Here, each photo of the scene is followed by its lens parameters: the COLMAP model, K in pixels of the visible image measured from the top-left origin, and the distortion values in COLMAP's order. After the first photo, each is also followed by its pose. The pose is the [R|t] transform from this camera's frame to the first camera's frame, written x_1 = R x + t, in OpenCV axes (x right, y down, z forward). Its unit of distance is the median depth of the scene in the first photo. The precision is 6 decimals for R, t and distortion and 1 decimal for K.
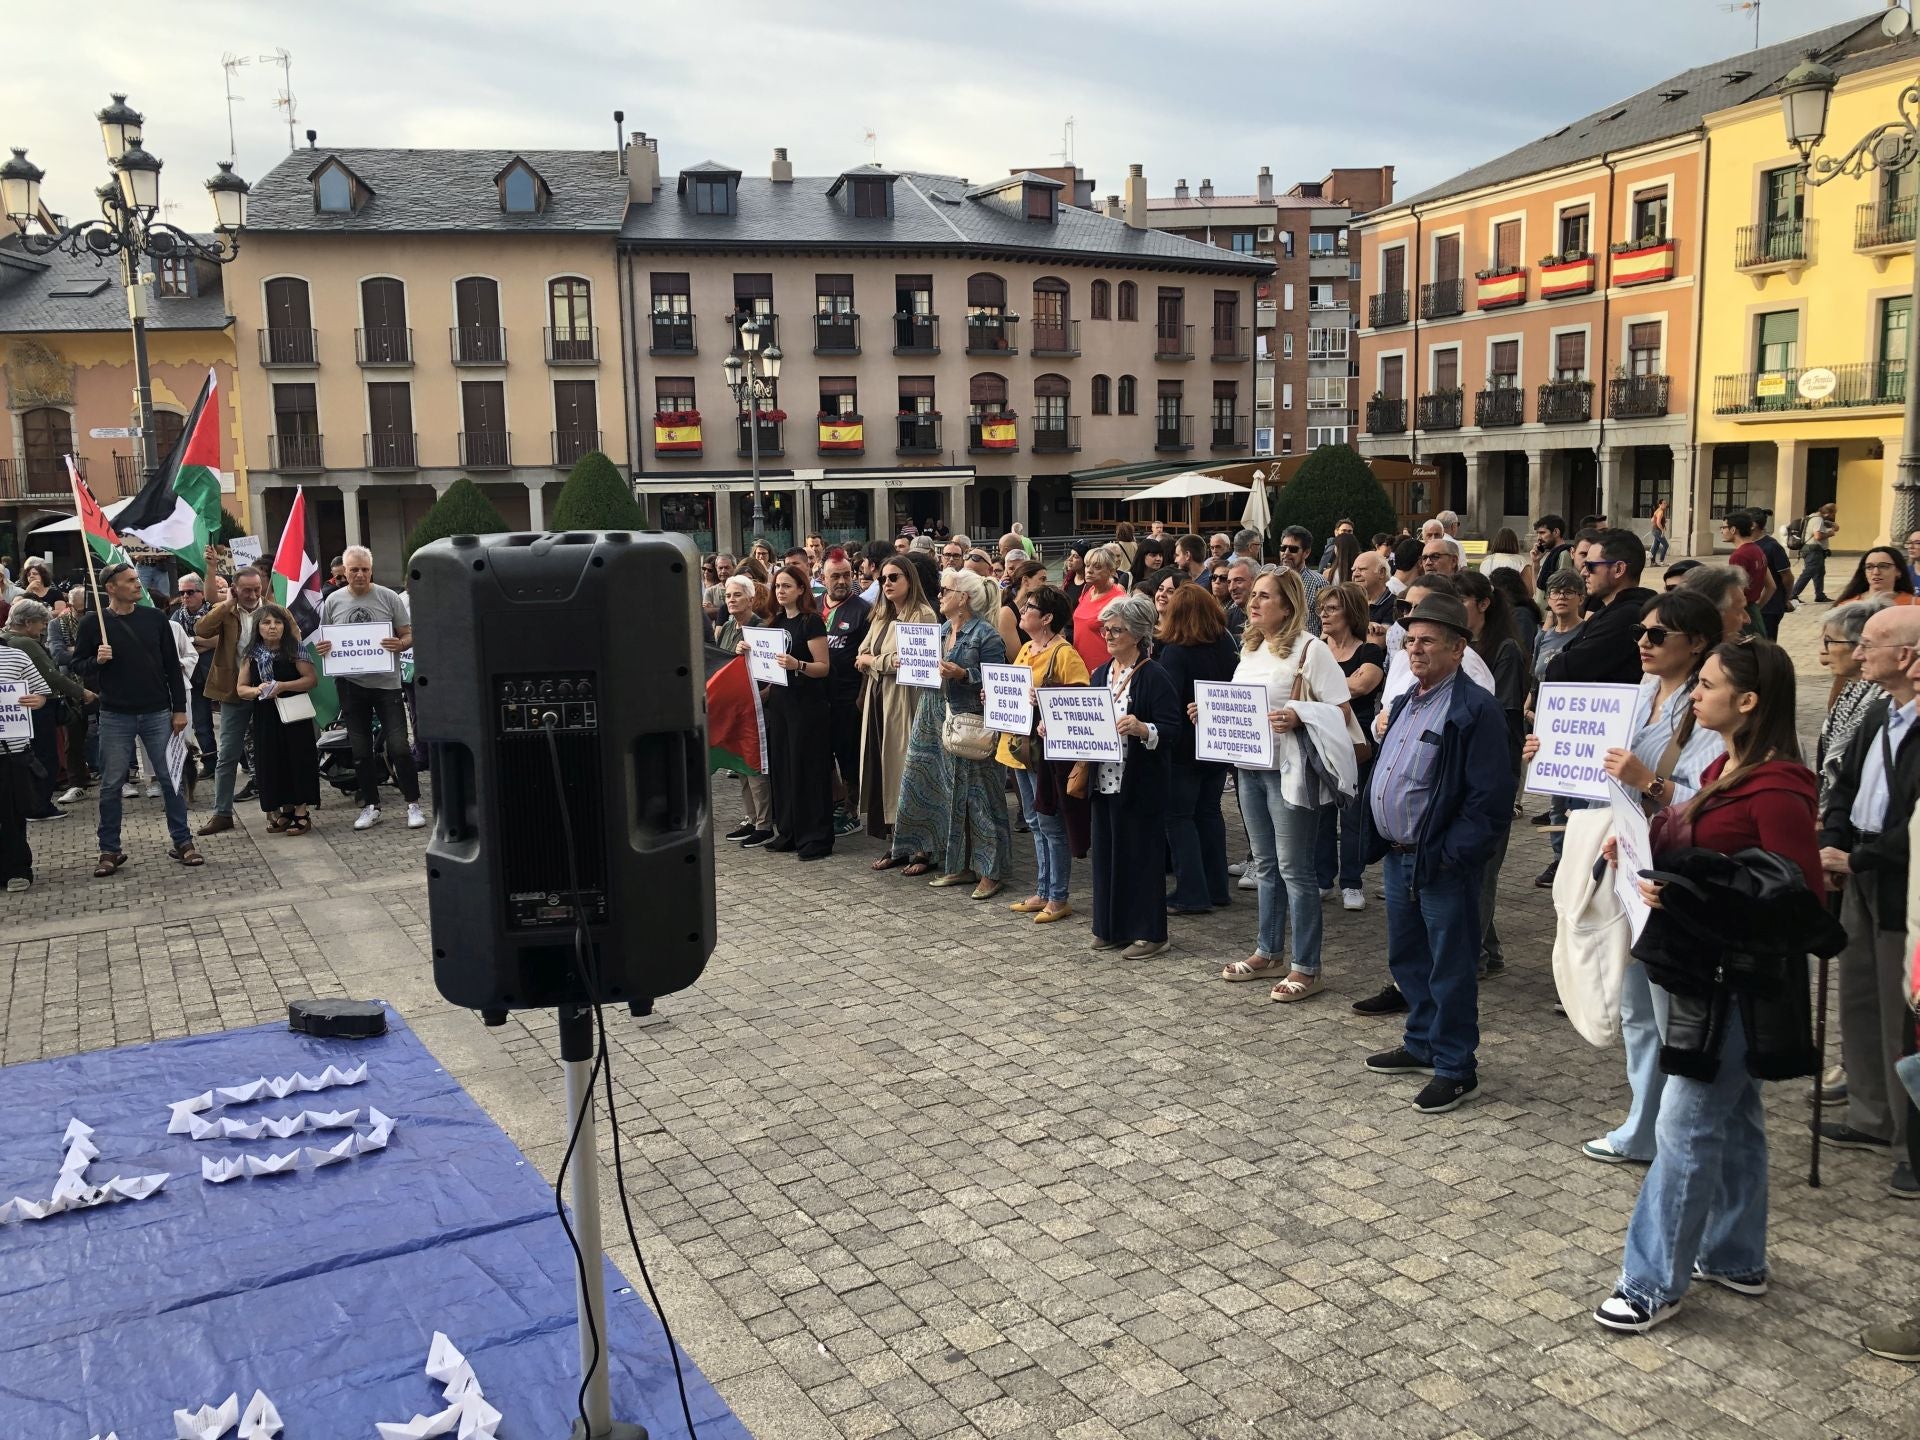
lens RADIAL K [[1575.2, 0, 950.5], [0, 1575.2, 692.5], [0, 0, 1]] dist [0.006890, 0.008913]
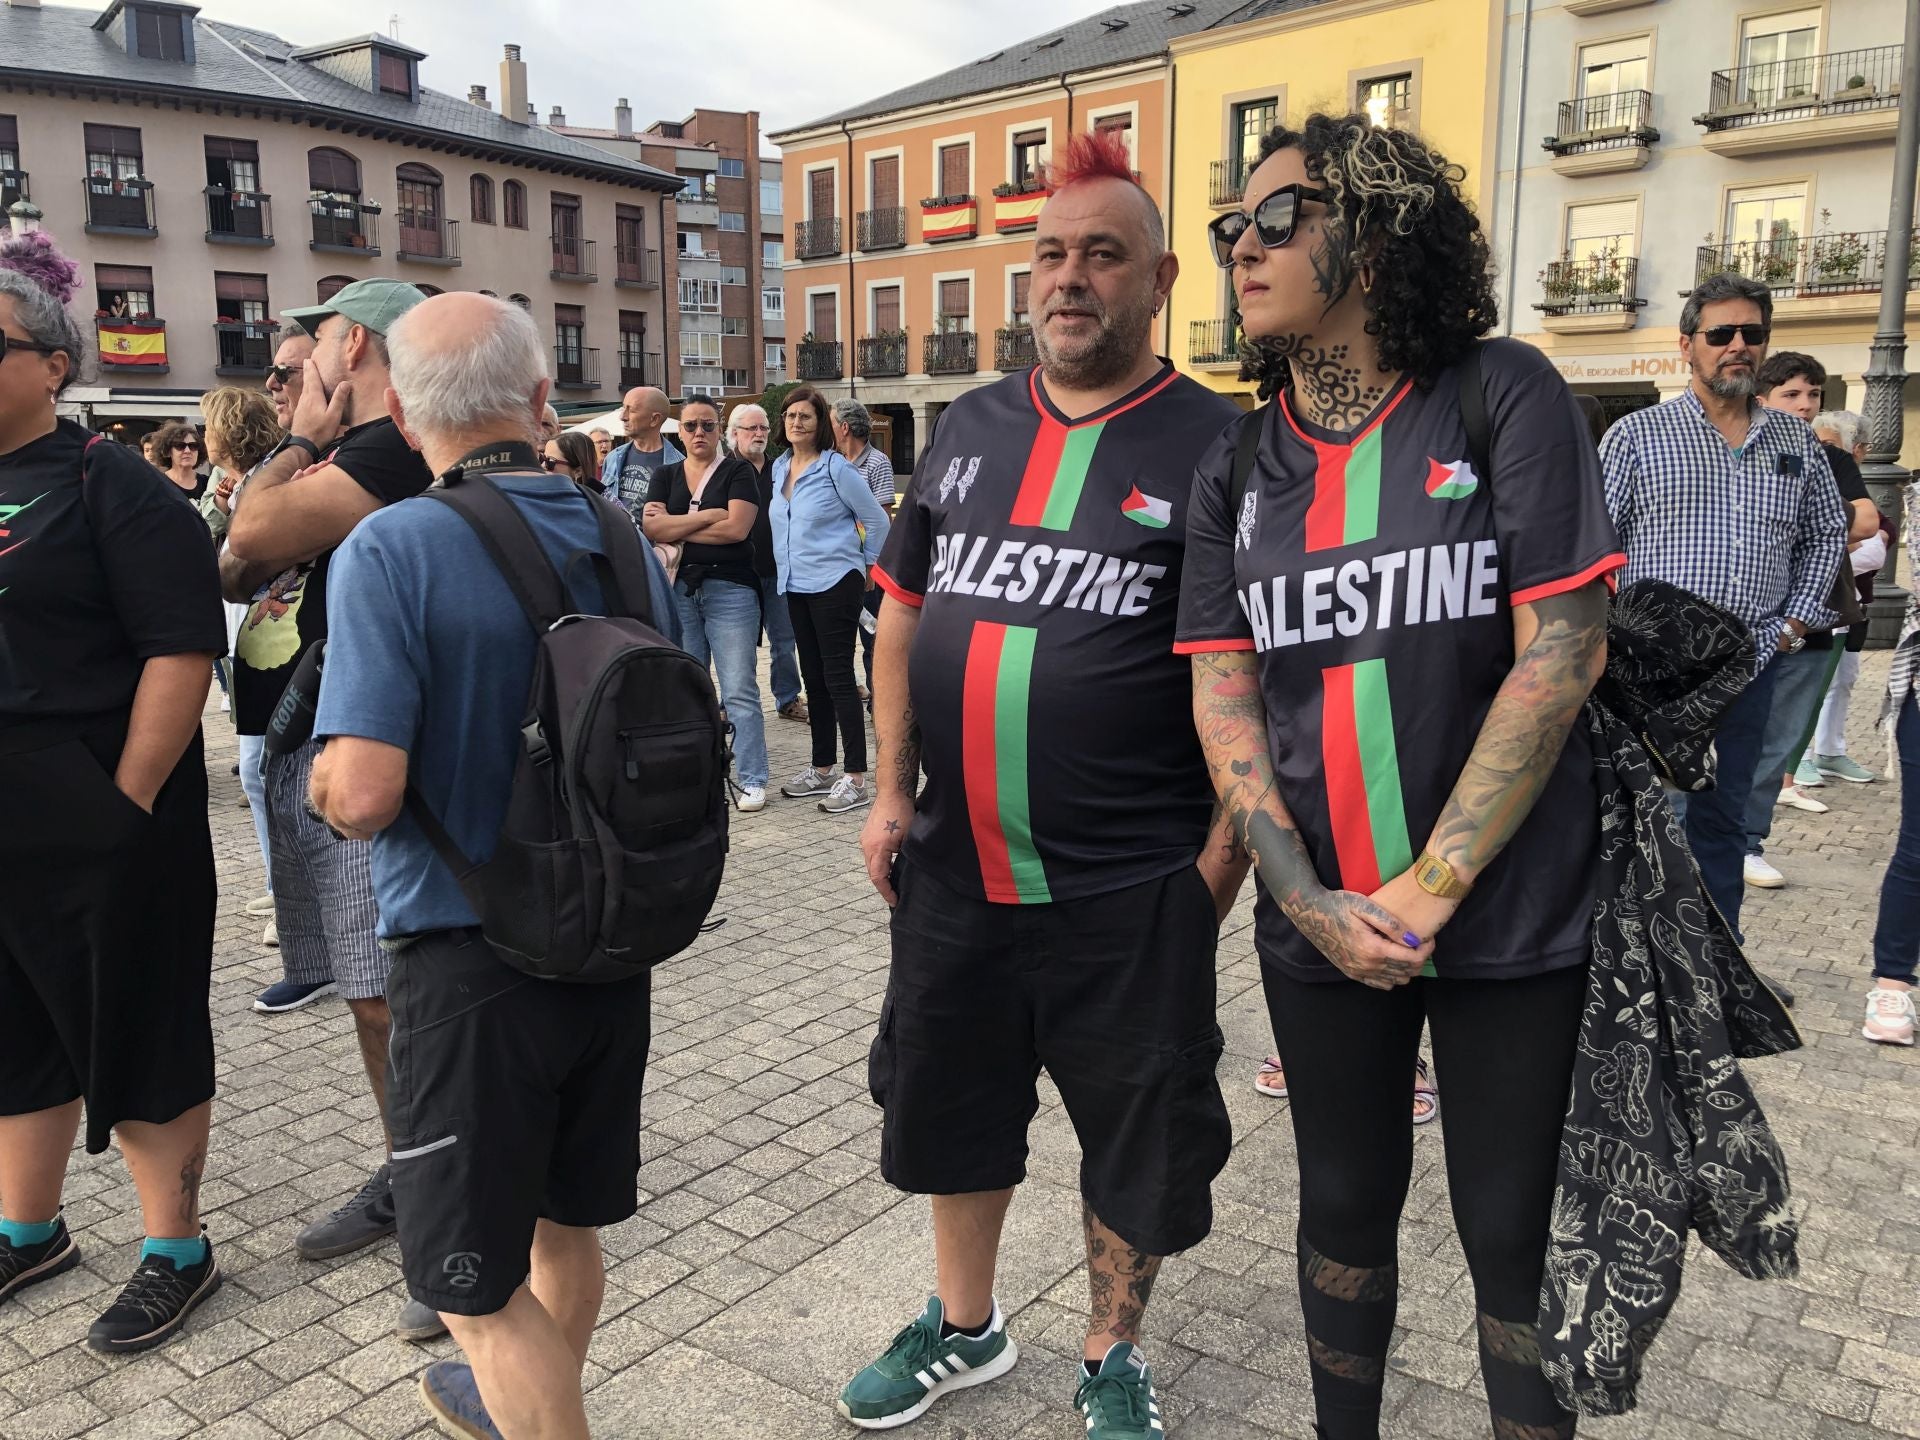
lens RADIAL K [[1602.6, 0, 957.5], [0, 1602.6, 707.8], [0, 0, 1]] dist [0.026083, -0.002053]
pose [[0.916547, -0.037749, 0.398142, -0.022123], [0.027605, 0.999132, 0.031181, -0.004476], [-0.398974, -0.017588, 0.916794, 0.136006]]
